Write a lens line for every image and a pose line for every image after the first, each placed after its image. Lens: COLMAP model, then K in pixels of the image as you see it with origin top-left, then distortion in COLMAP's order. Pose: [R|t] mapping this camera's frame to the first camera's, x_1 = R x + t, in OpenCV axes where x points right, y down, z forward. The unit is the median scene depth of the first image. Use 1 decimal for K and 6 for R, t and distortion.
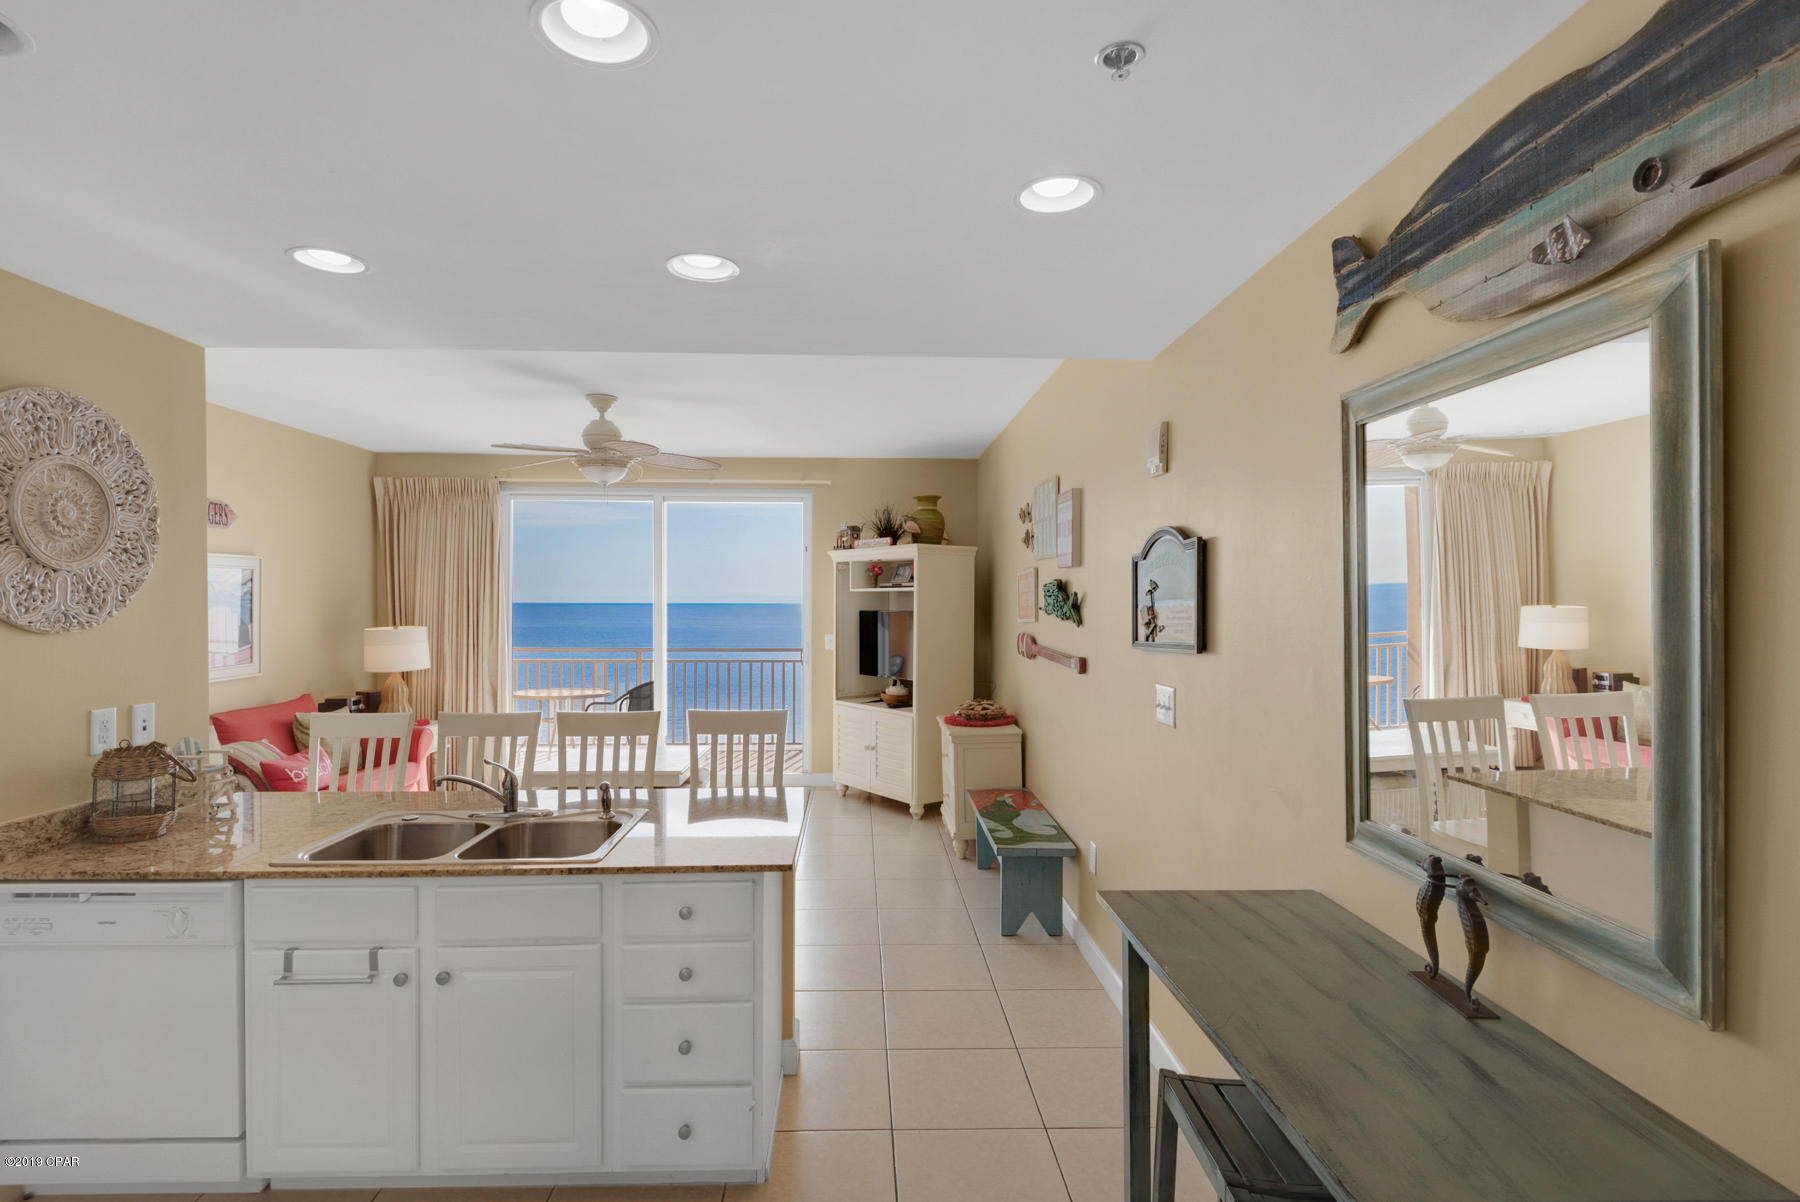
lens RADIAL K [[861.9, 0, 888.9], [0, 861.9, 607.4], [0, 0, 1]] dist [0.023099, -0.017858]
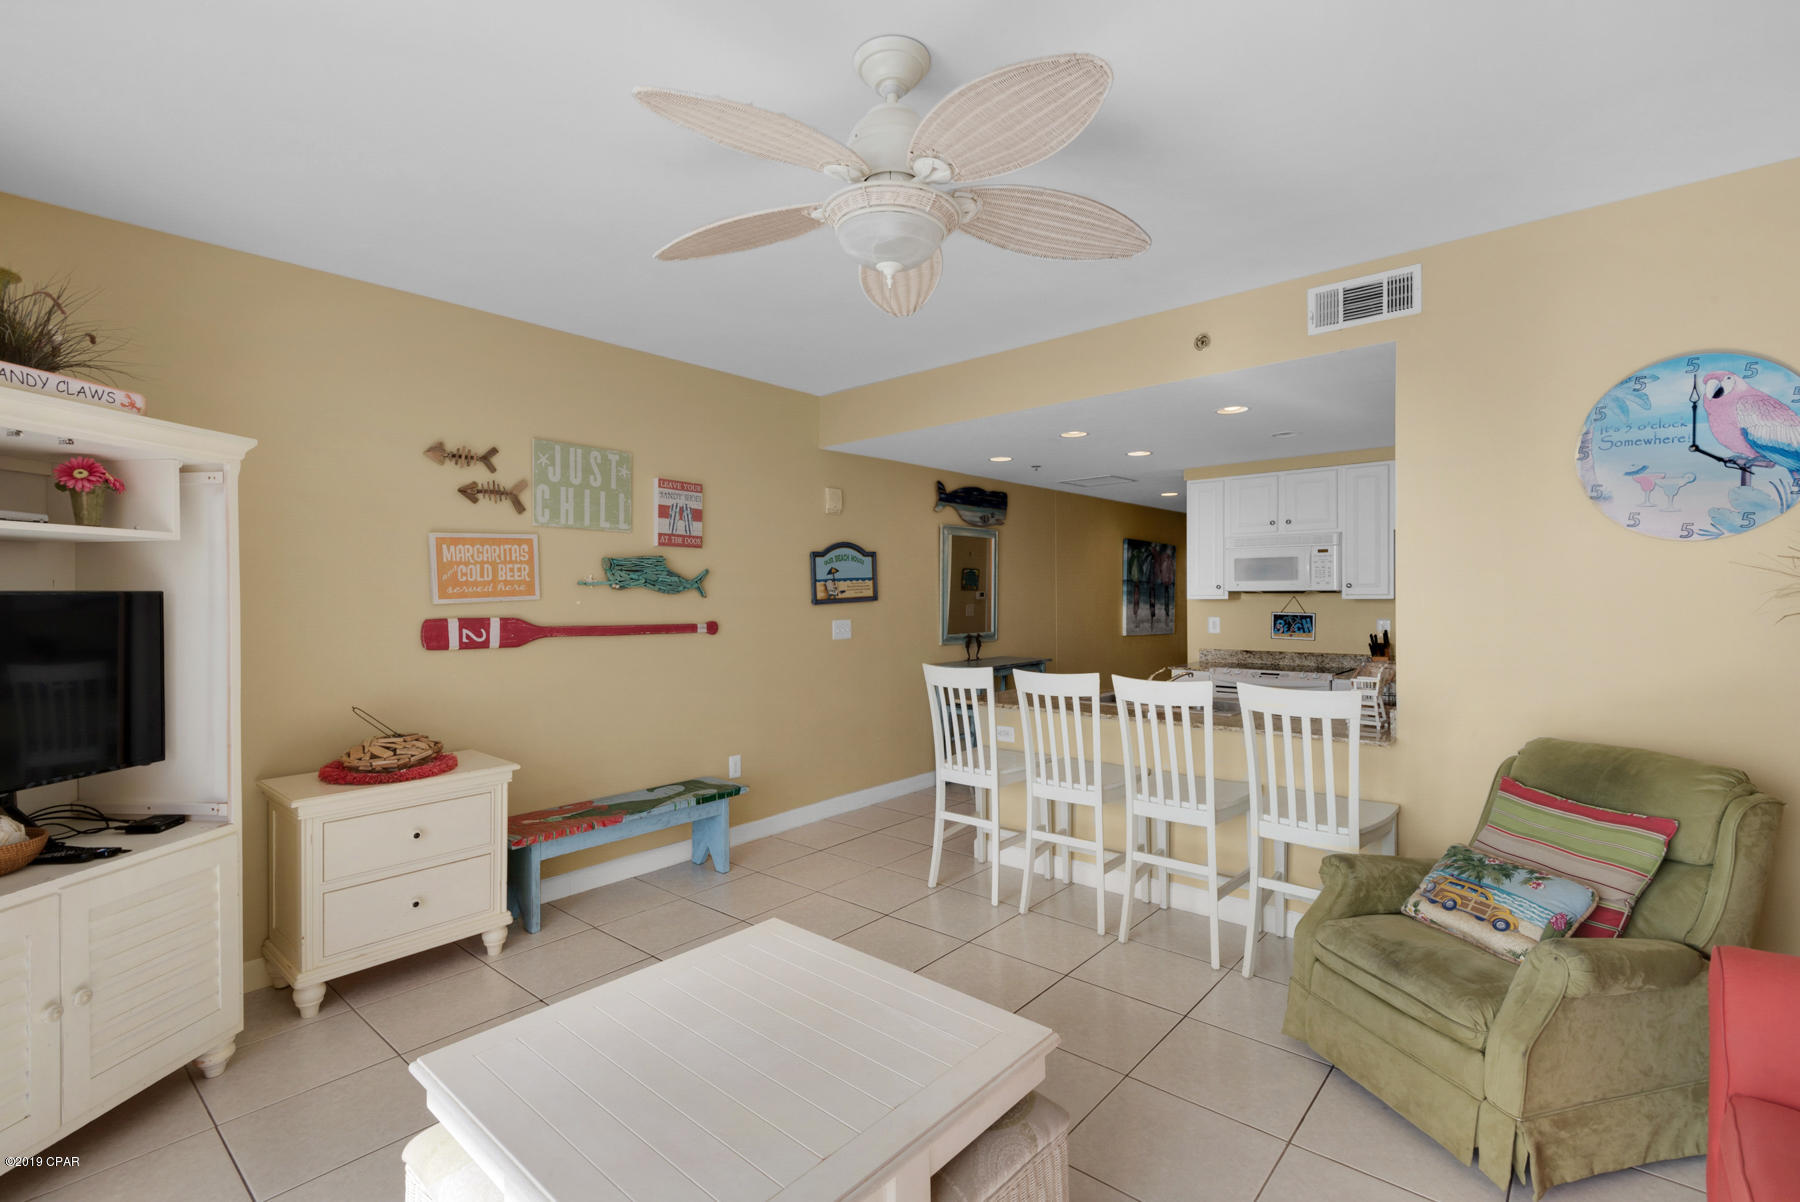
lens RADIAL K [[836.5, 0, 908.1], [0, 836.5, 598.1], [0, 0, 1]] dist [0.031548, -0.024521]
pose [[-0.741573, 0.001479, 0.670871, -1.160004], [0.013325, 0.999833, 0.012525, 0.018867], [-0.670740, 0.018227, -0.741469, 2.490015]]
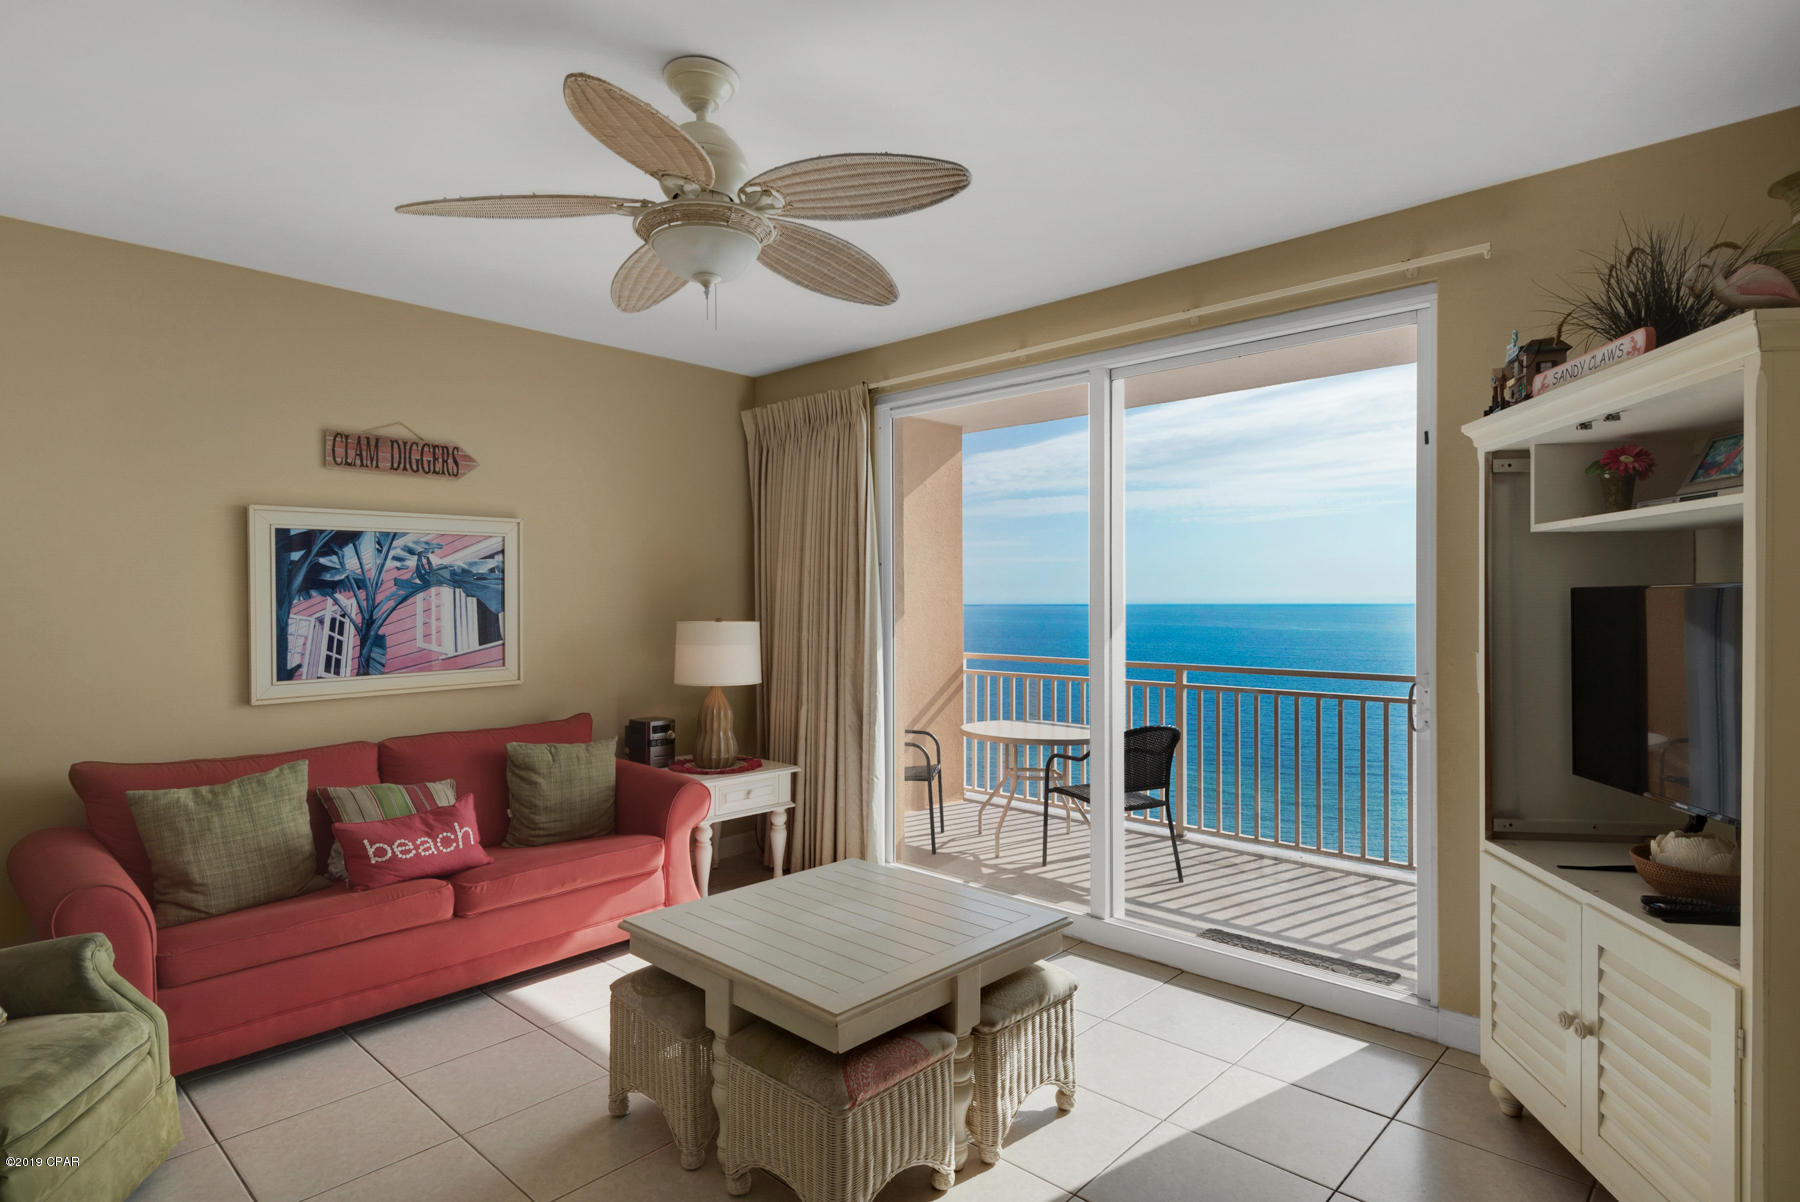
lens RADIAL K [[965.5, 0, 891.0], [0, 965.5, 602.7], [0, 0, 1]] dist [-0.000209, -0.001300]
pose [[0.703535, -0.002987, -0.710654, 0.126641], [-0.000602, 0.999988, -0.004799, 0.031007], [0.710660, 0.003804, 0.703525, 1.427265]]
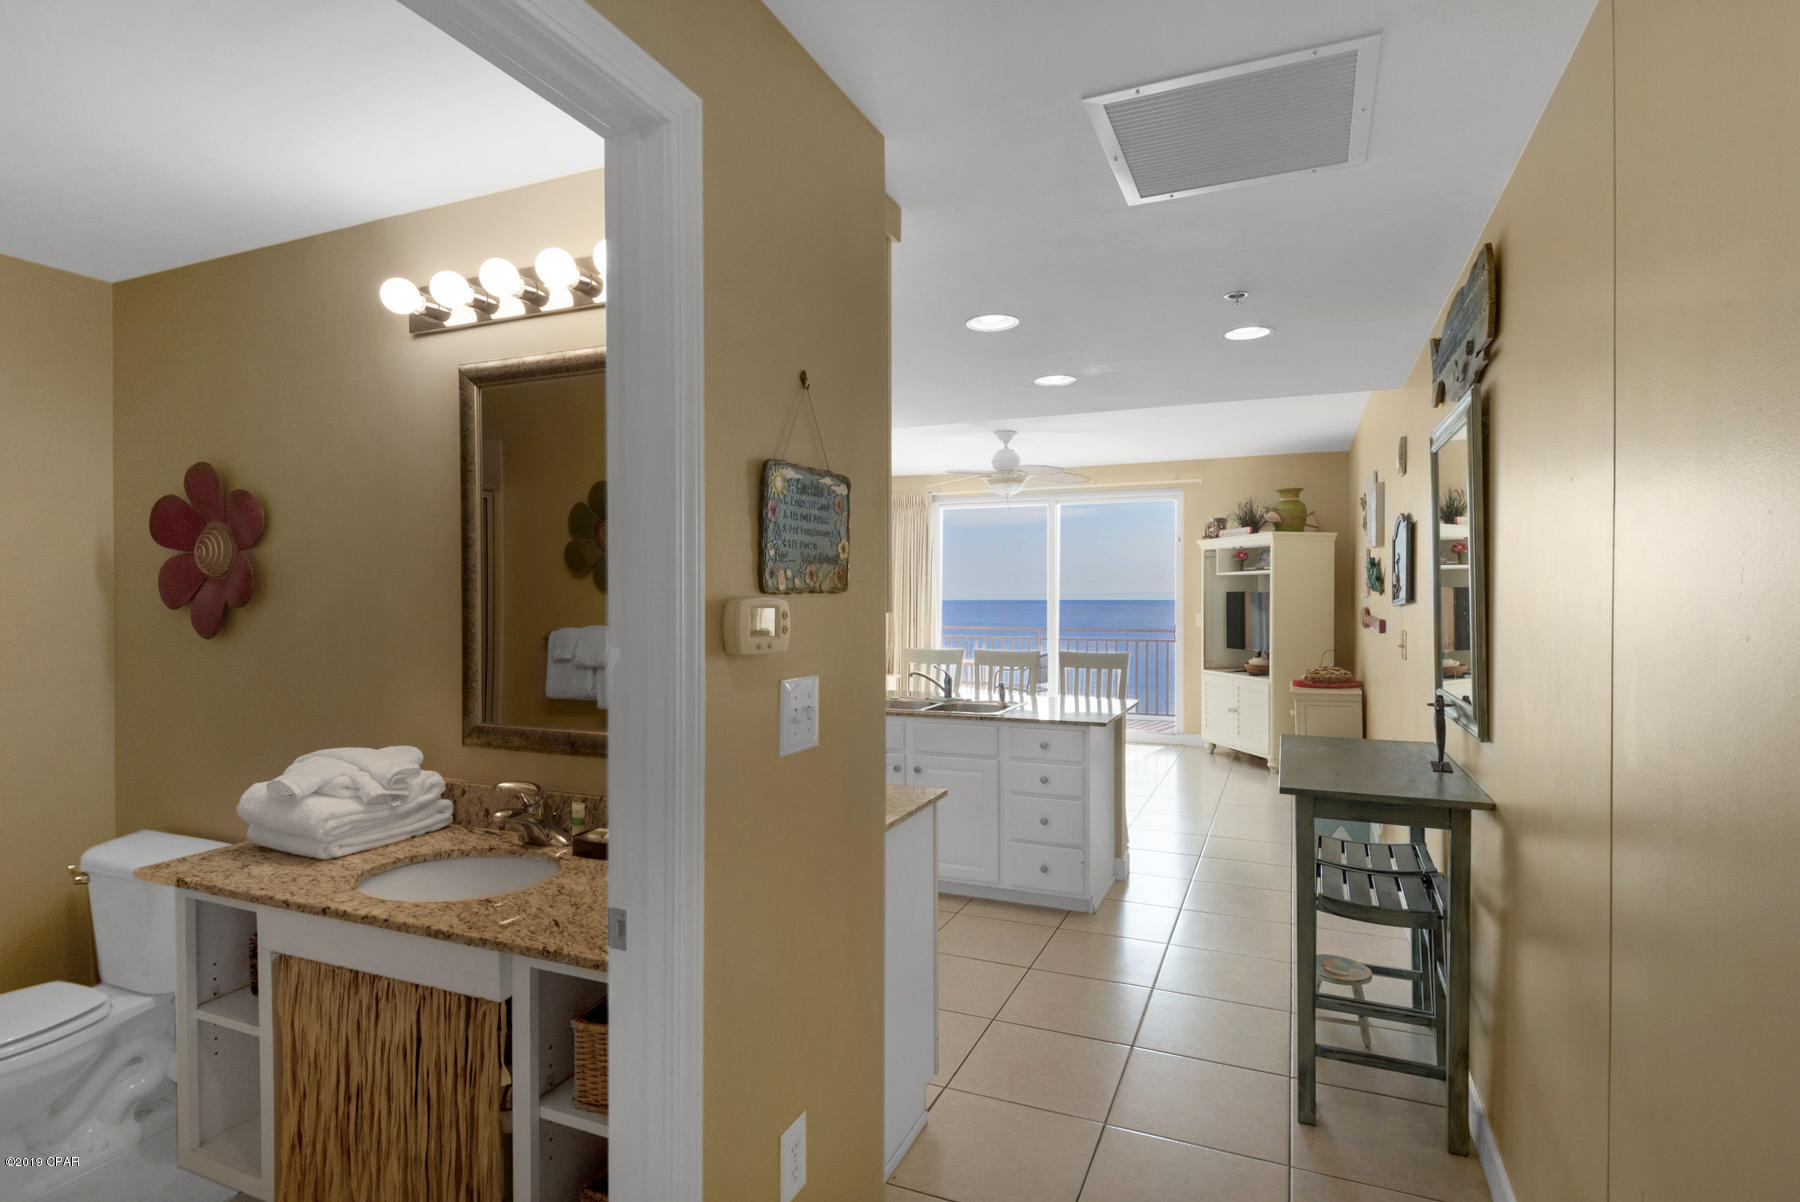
lens RADIAL K [[879.5, 0, 900.0], [0, 879.5, 601.0], [0, 0, 1]] dist [0.043528, -0.025953]
pose [[0.897108, -0.000433, -0.441810, 0.250858], [-0.001168, 0.999994, -0.003353, 0.053464], [0.441809, 0.003524, 0.897102, -0.632343]]
